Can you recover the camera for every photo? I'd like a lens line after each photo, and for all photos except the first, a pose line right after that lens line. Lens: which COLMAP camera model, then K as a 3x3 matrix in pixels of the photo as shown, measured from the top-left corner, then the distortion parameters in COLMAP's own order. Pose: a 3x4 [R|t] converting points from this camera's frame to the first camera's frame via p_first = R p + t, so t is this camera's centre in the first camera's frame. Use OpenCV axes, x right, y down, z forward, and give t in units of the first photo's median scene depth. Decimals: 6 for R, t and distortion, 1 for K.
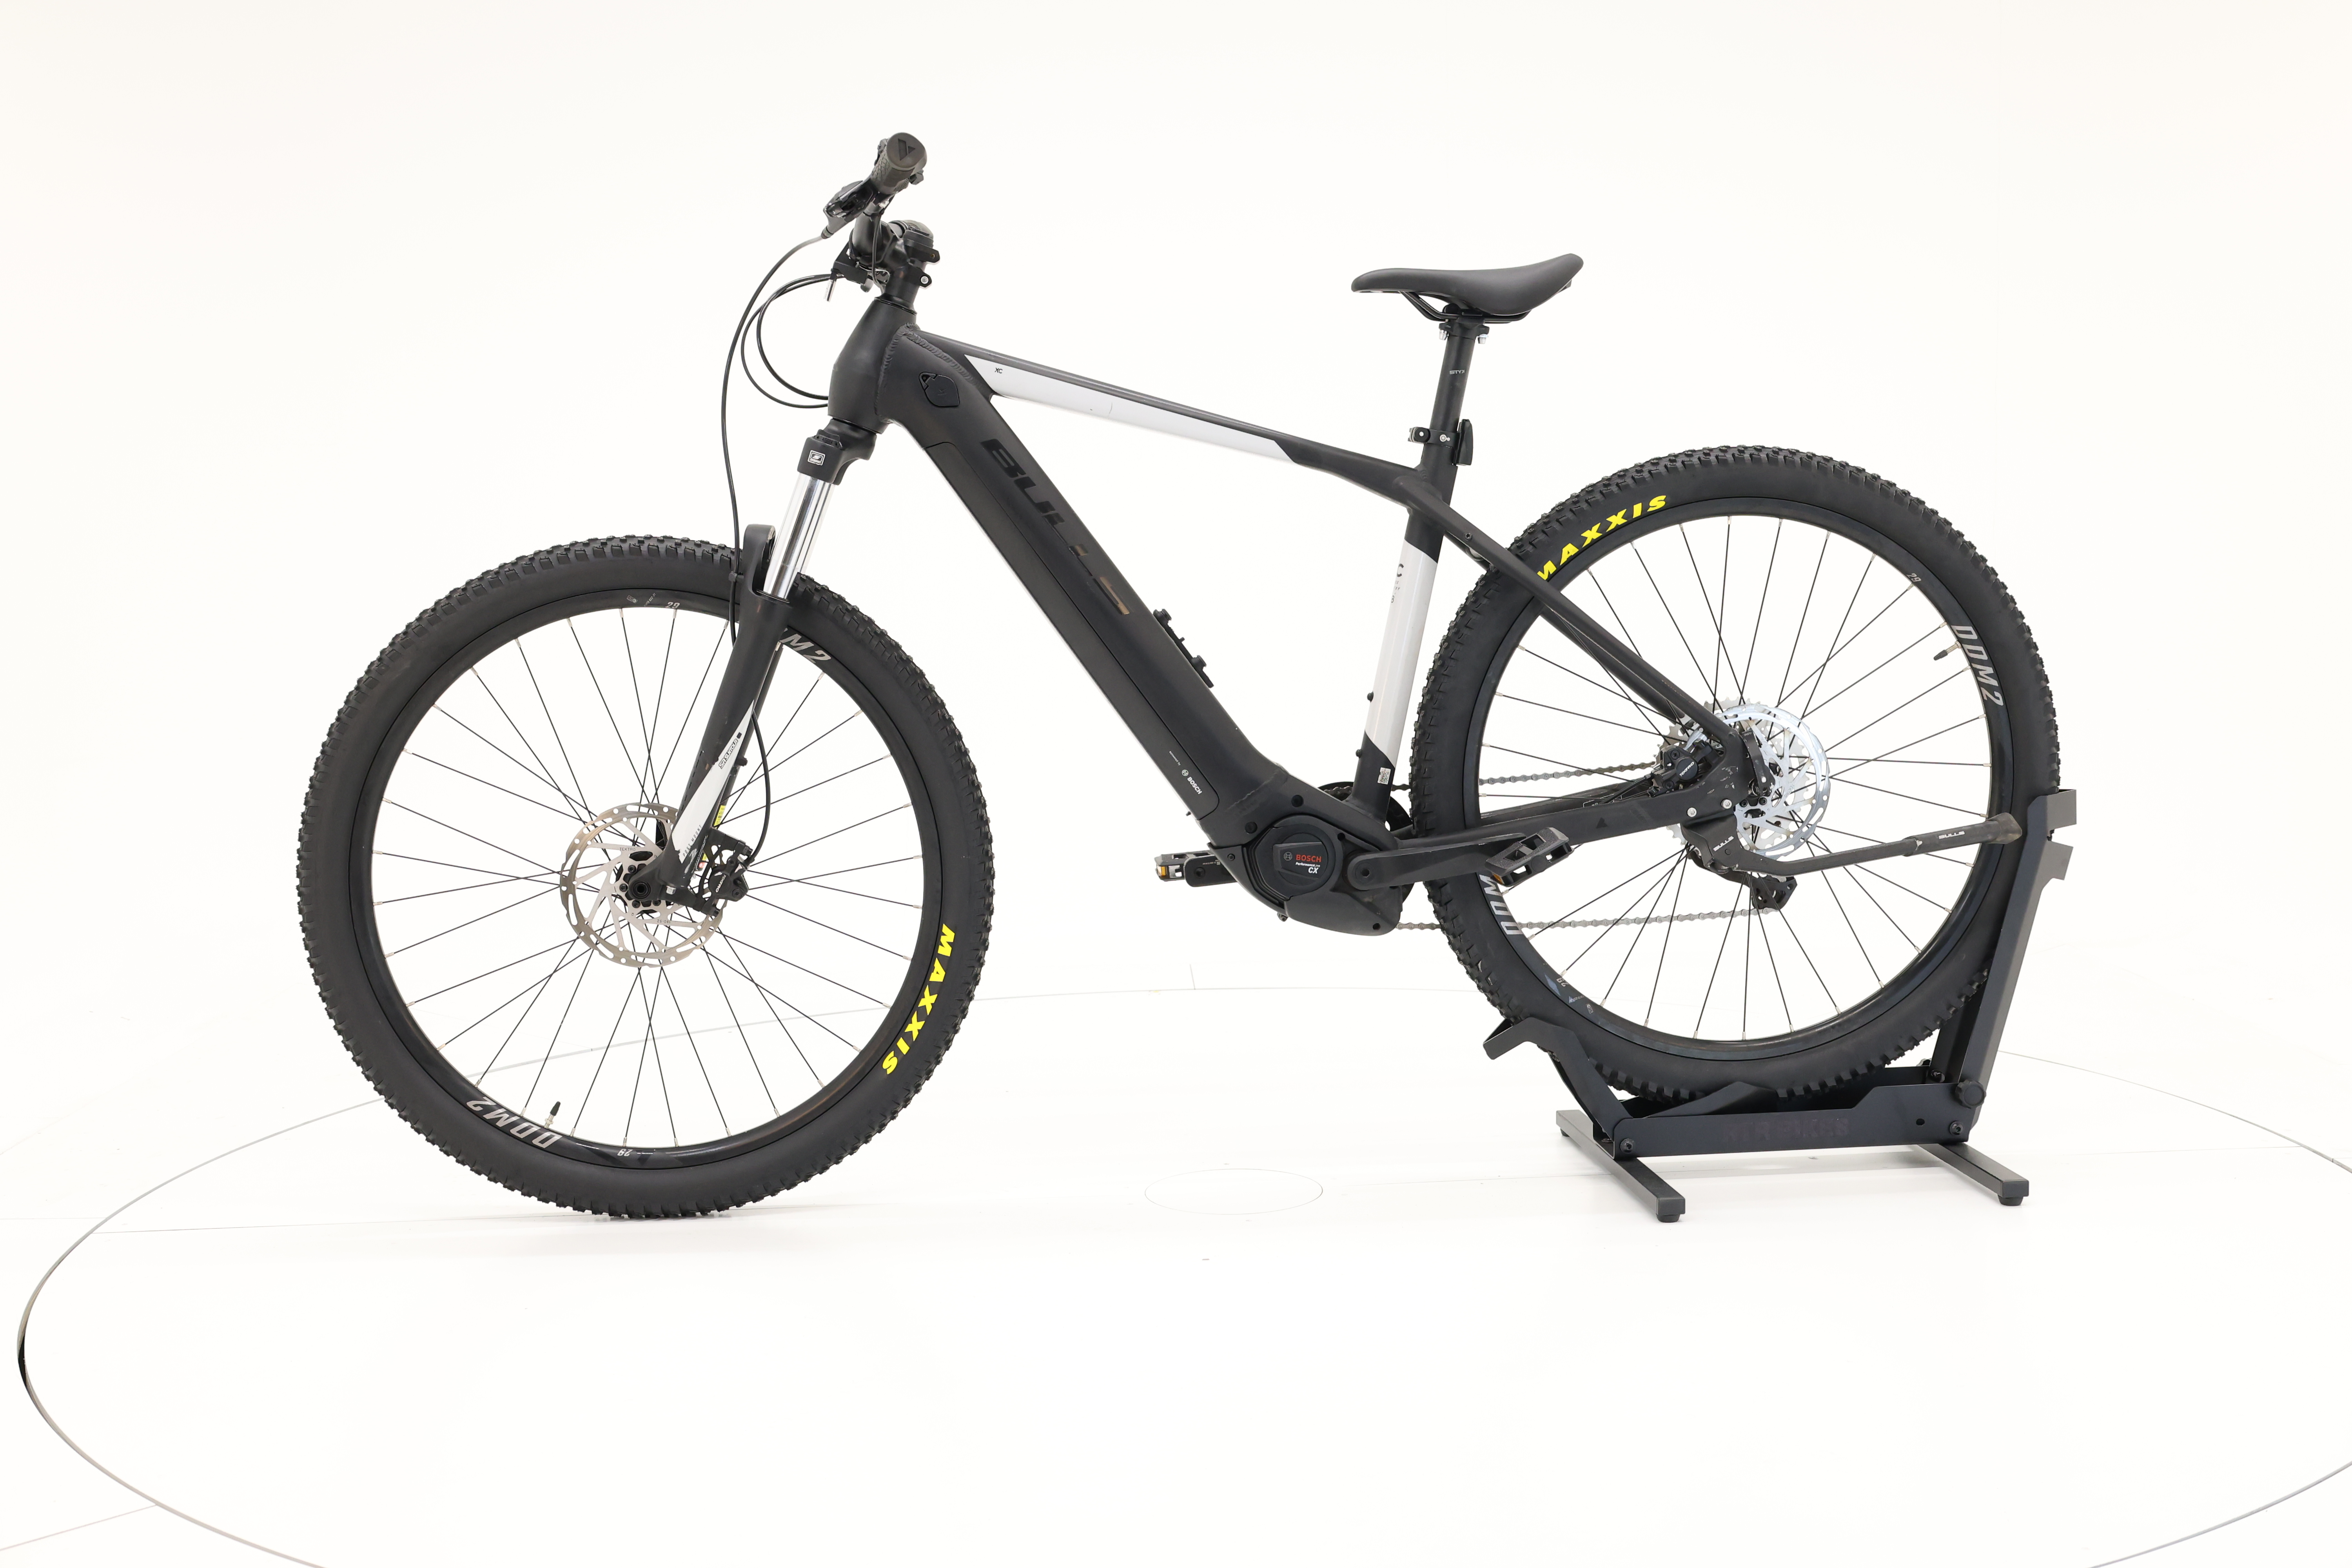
lens RADIAL K [[2655.0, 0, 1180.6], [0, 2655.0, 782.3], [0, 0, 1]] dist [0.027098, 0.000000]
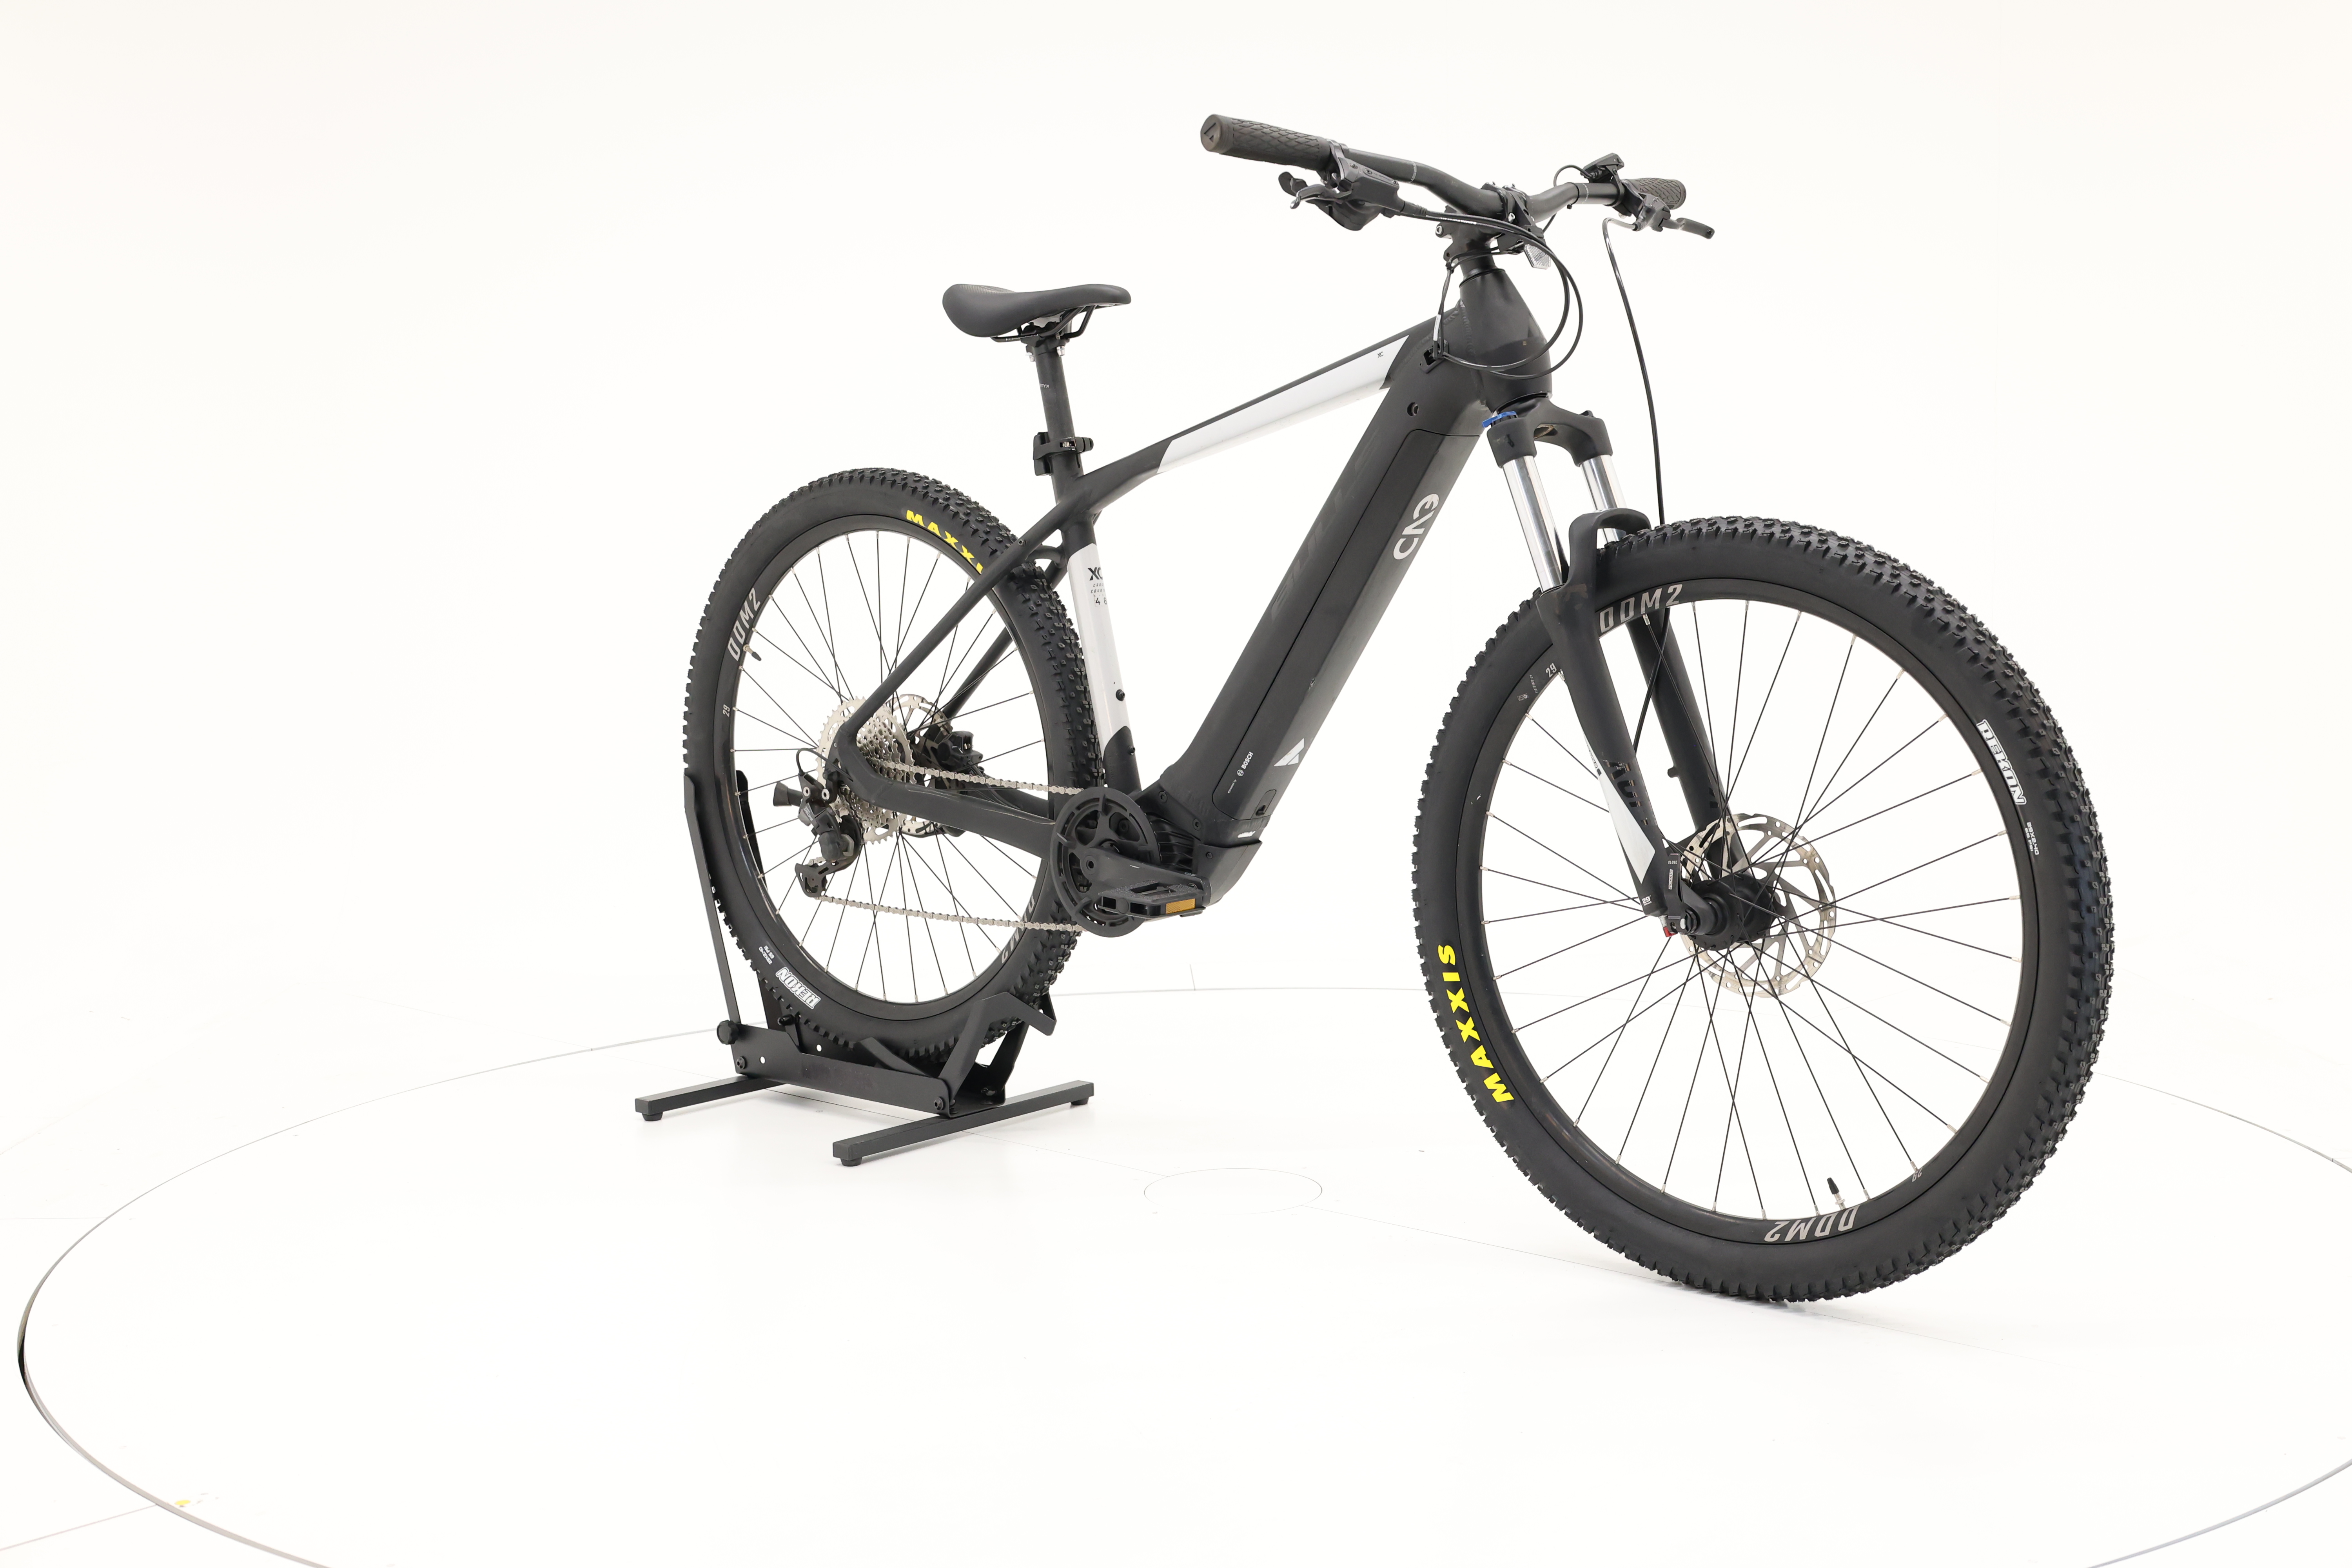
lens RADIAL K [[2655.0, 0, 1182.2], [0, 2655.0, 783.7], [0, 0, 1]] dist [0.027098, 0.000000]
pose [[-0.674362, -0.044202, 0.737076, -0.716110], [0.107852, 0.981605, 0.157542, -0.160525], [-0.730482, 0.185736, -0.657190, 1.686453]]
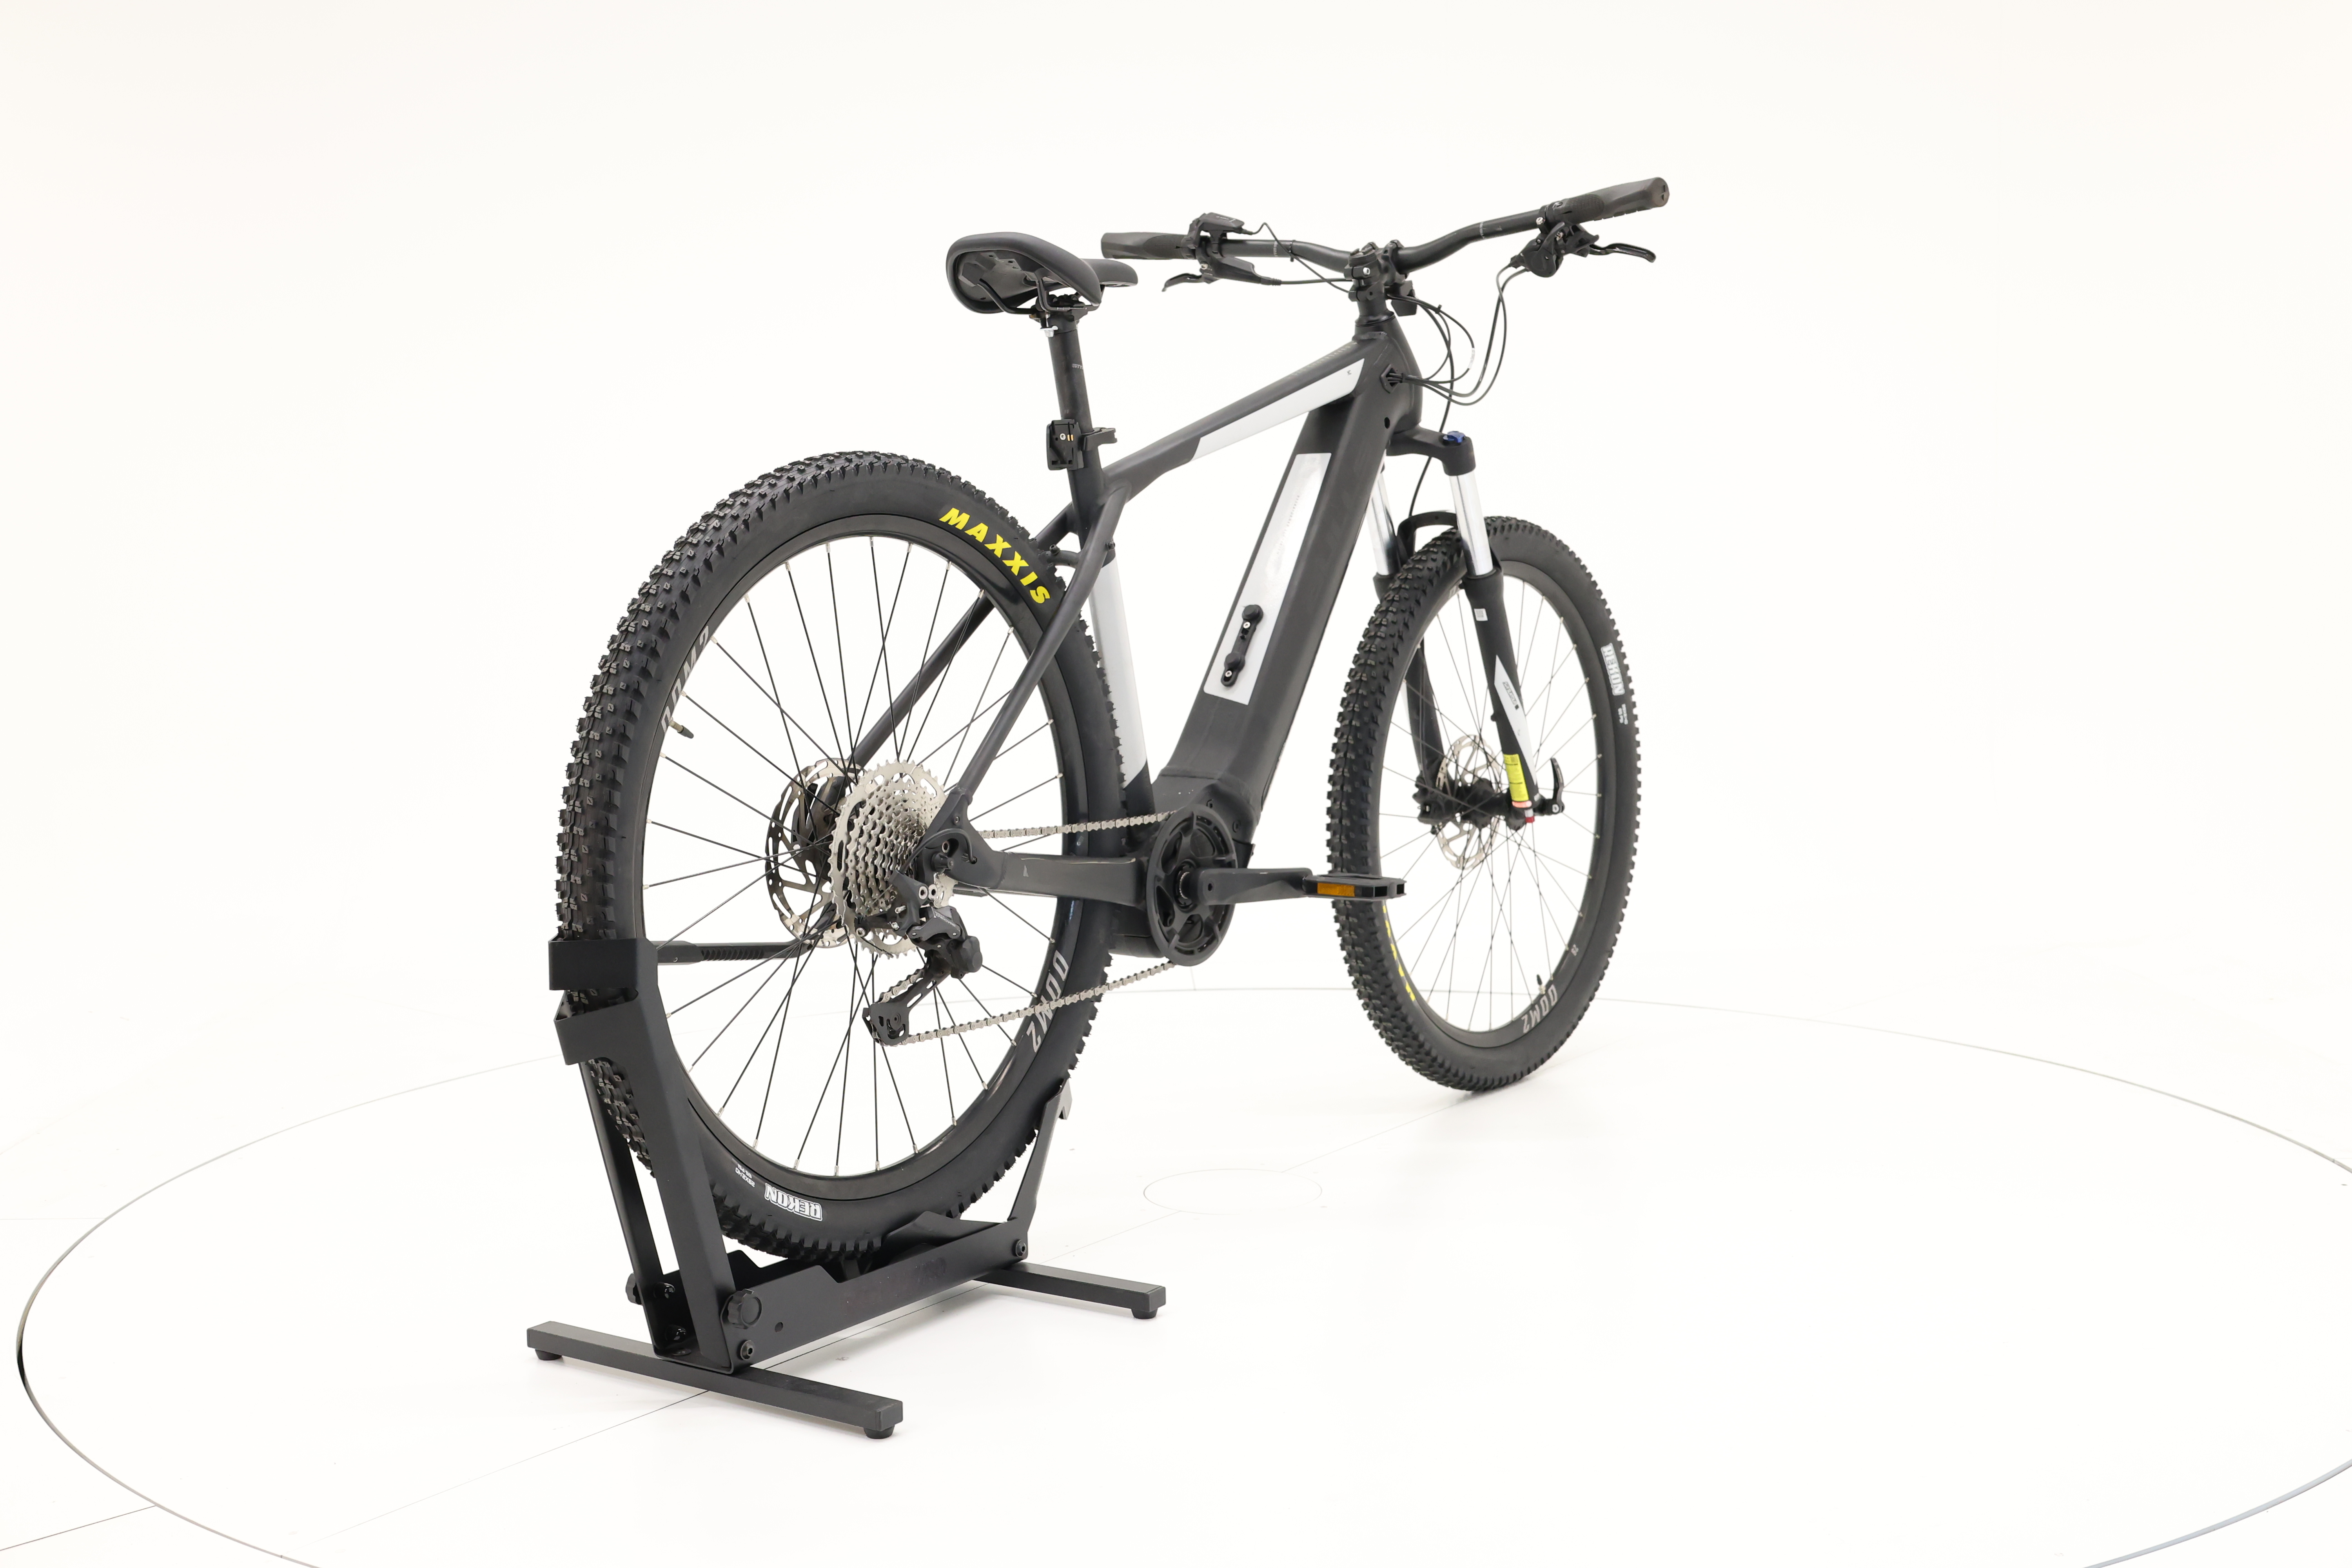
lens RADIAL K [[2655.0, 0, 1190.6], [0, 2655.0, 796.2], [0, 0, 1]] dist [0.027098, 0.000000]
pose [[-0.645290, 0.113837, -0.755408, 0.788692], [-0.044702, 0.981514, 0.186096, -0.182330], [0.762629, 0.153854, -0.628273, 1.635292]]
